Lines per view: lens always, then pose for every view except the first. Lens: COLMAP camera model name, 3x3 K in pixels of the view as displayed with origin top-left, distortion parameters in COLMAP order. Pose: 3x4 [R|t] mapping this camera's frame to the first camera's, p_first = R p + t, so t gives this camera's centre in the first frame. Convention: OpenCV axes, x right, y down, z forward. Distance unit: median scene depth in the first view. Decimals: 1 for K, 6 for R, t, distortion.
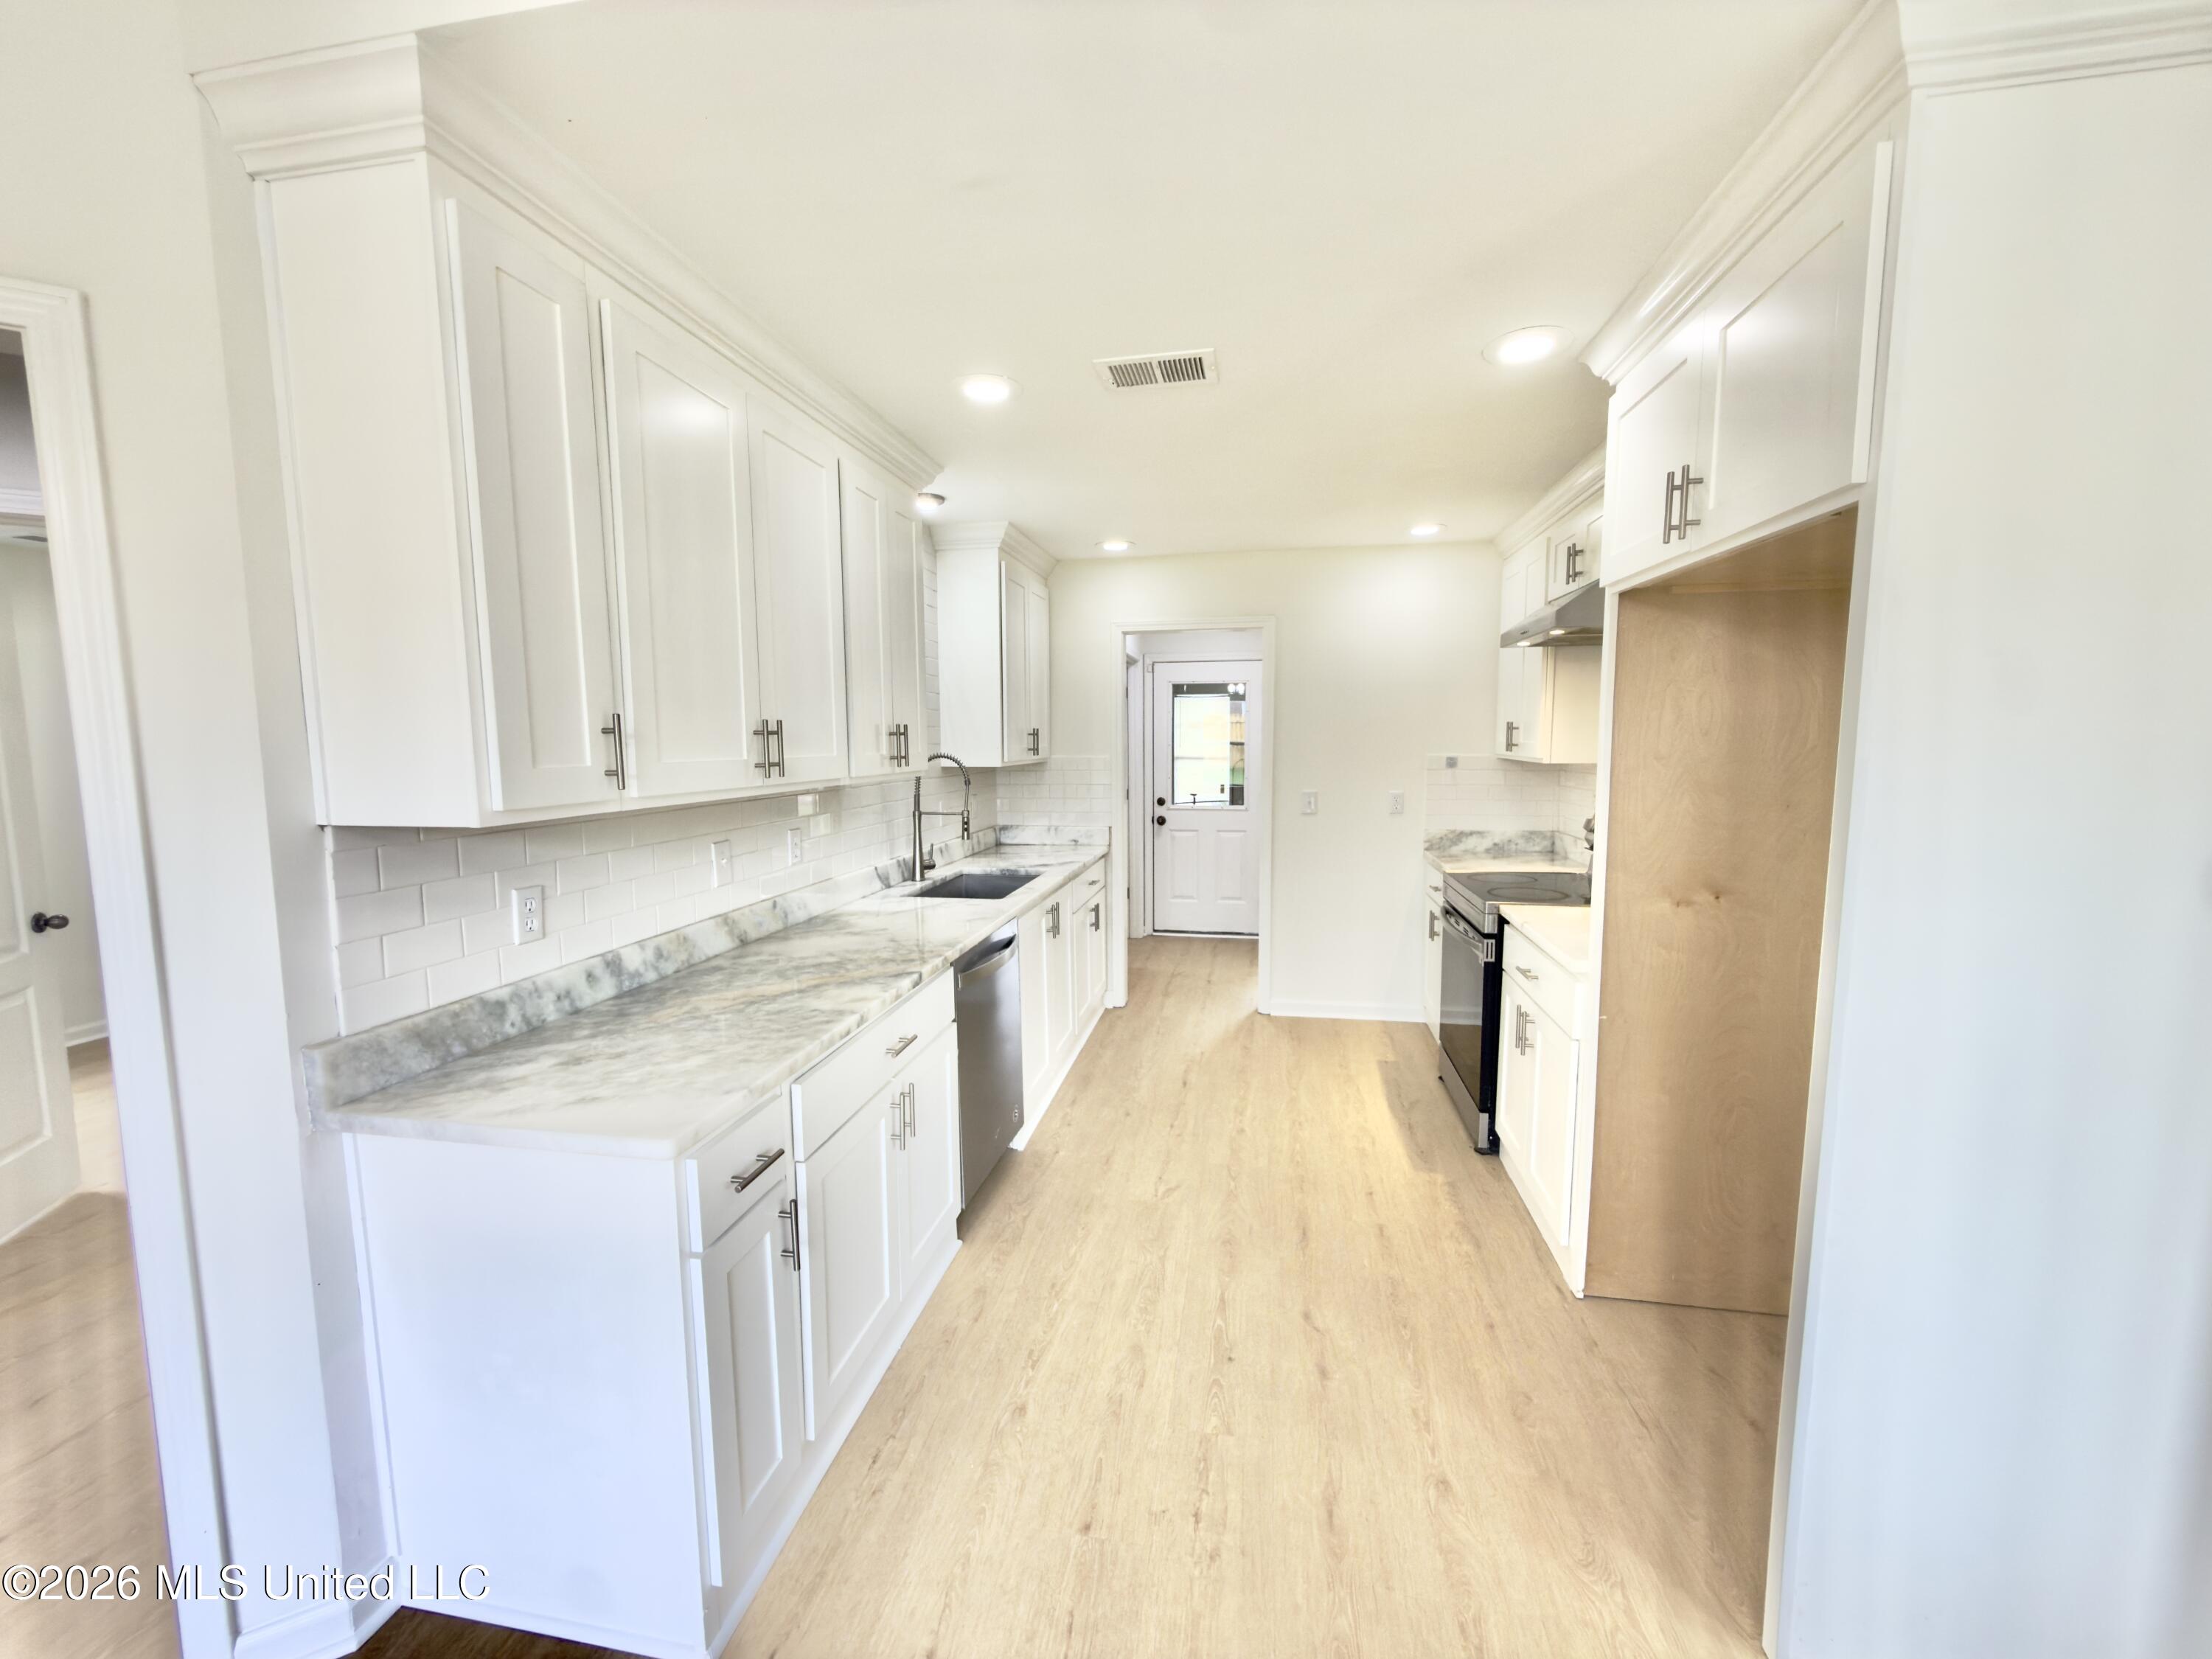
lens RADIAL K [[875.4, 0, 1087.7], [0, 875.4, 828.6], [0, 0, 1]] dist [0.000694, 0.000656]
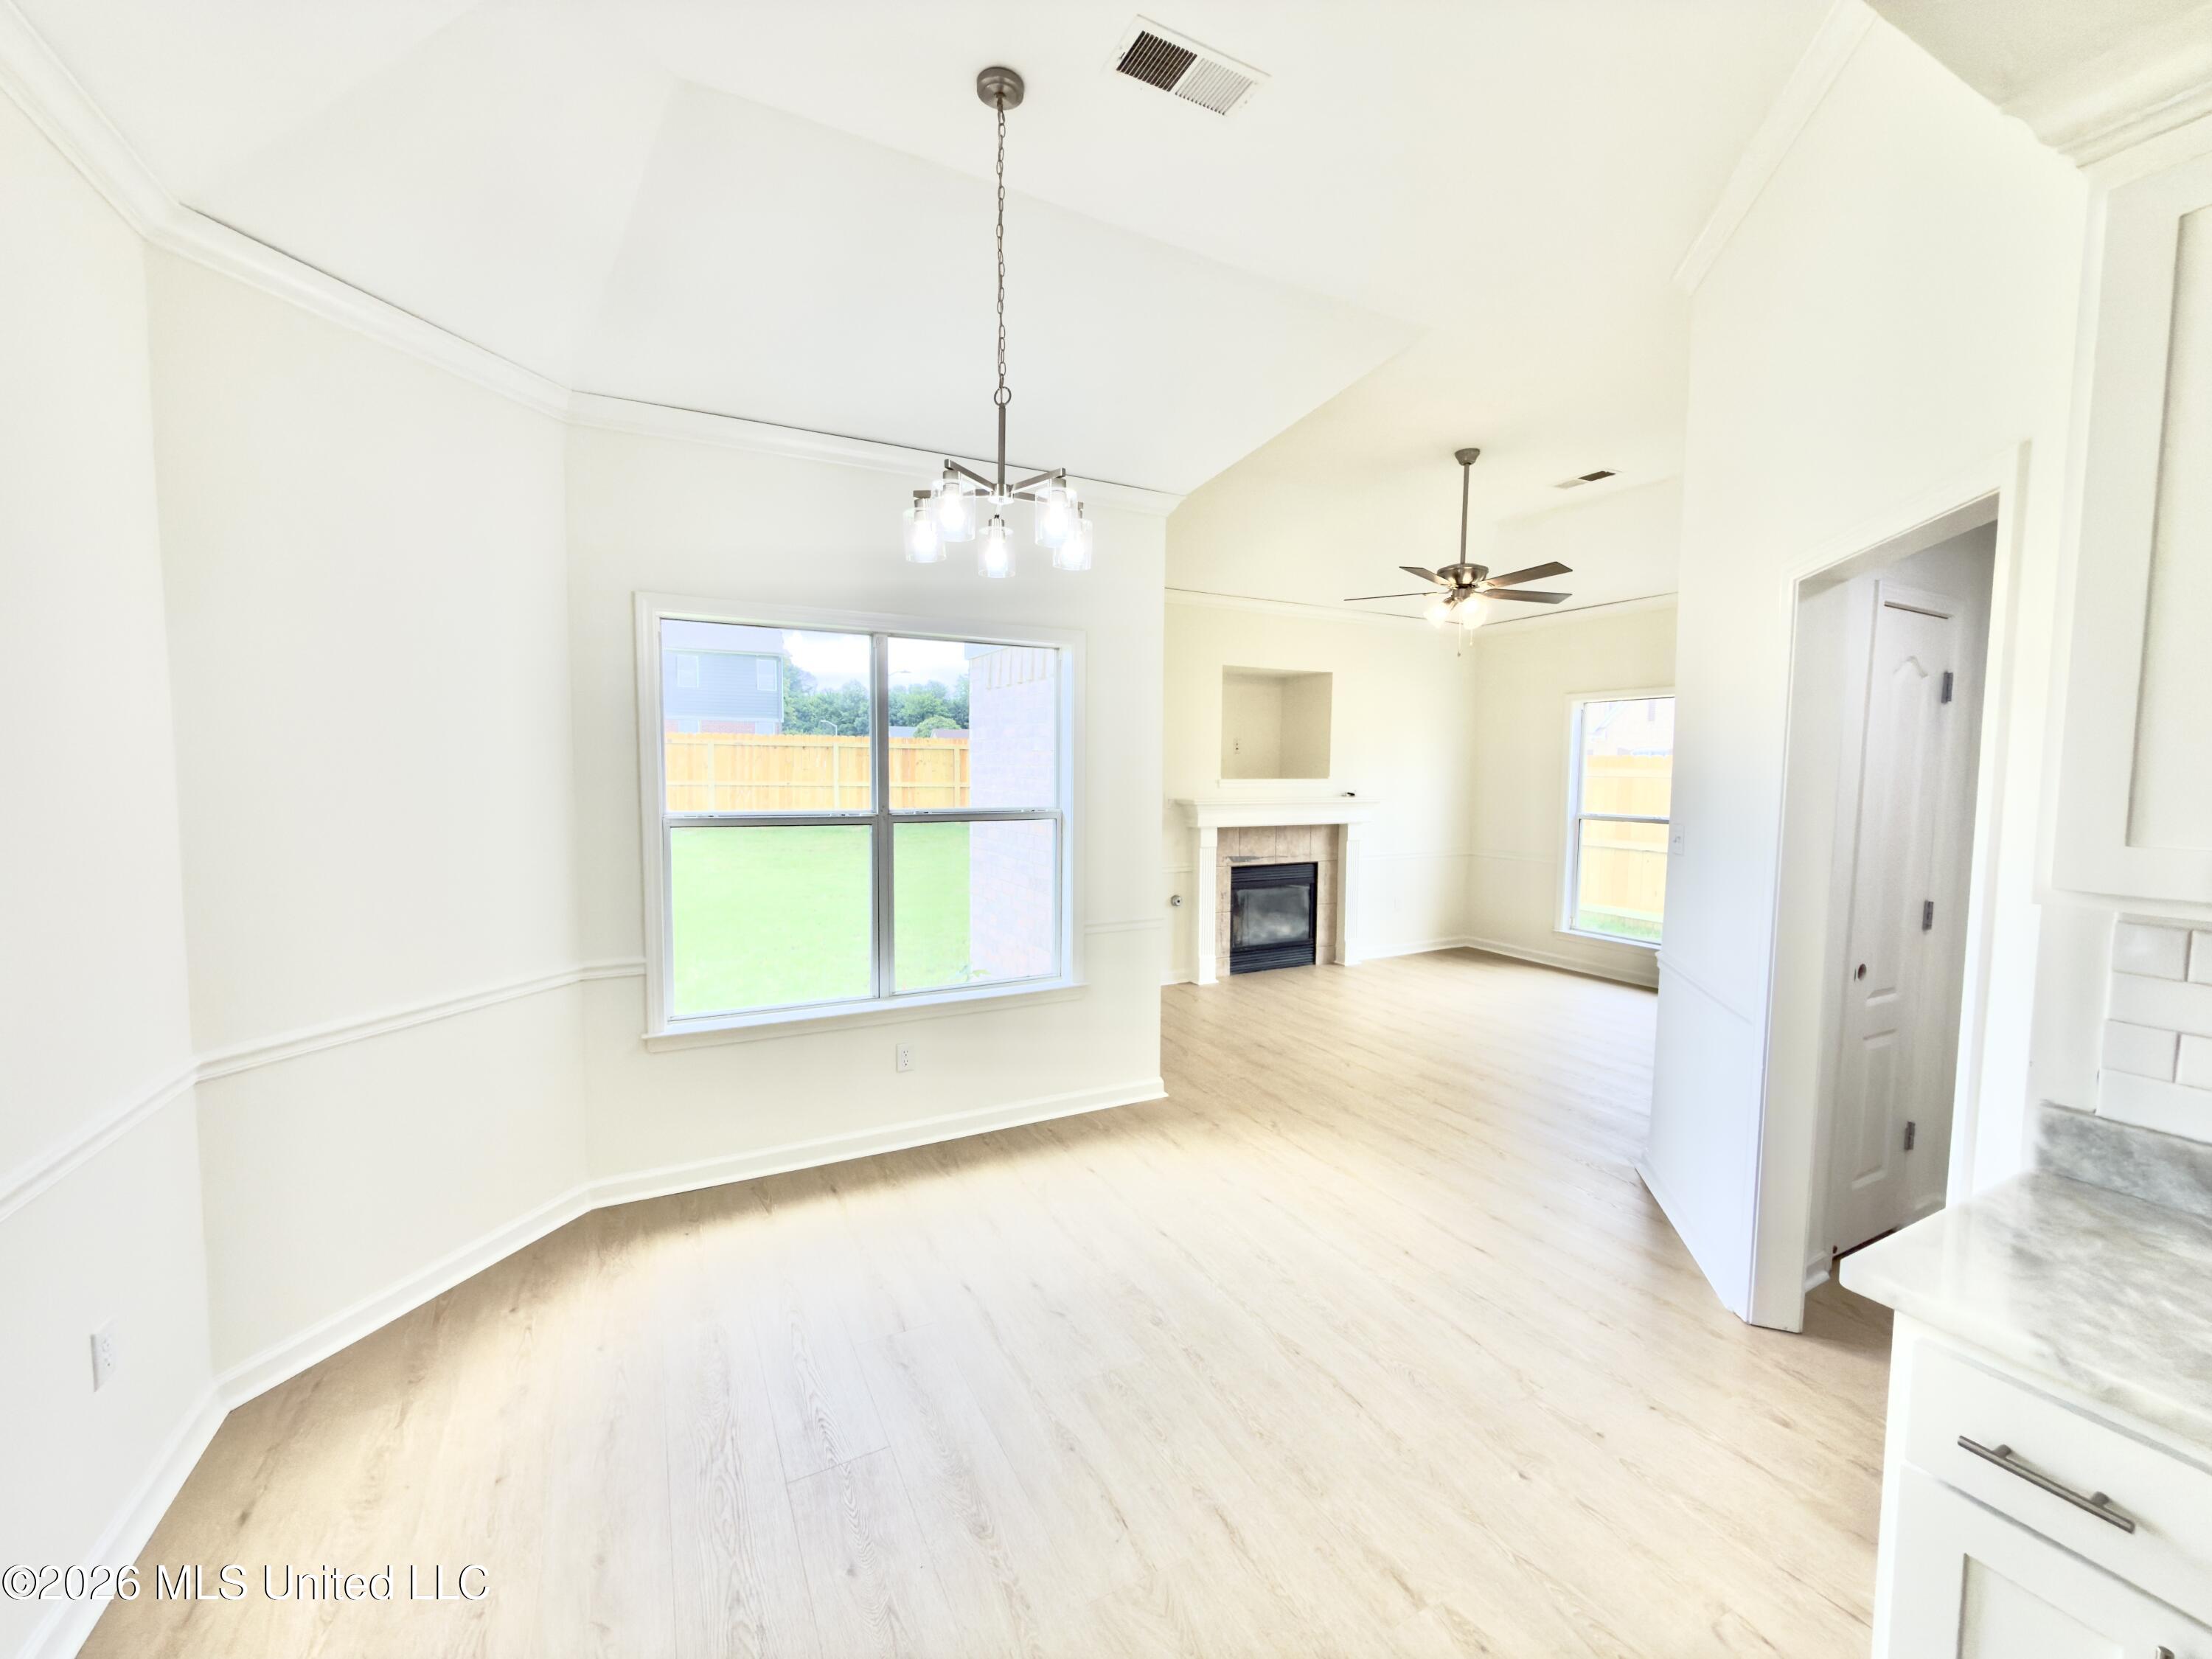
lens RADIAL K [[875.4, 0, 1083.4], [0, 875.4, 818.1], [0, 0, 1]] dist [0.000694, 0.000656]
pose [[-0.798362, 0.042933, -0.600646, 0.571732], [-0.051865, 0.988846, 0.139619, -0.154286], [0.599941, 0.142620, -0.787230, 1.017032]]
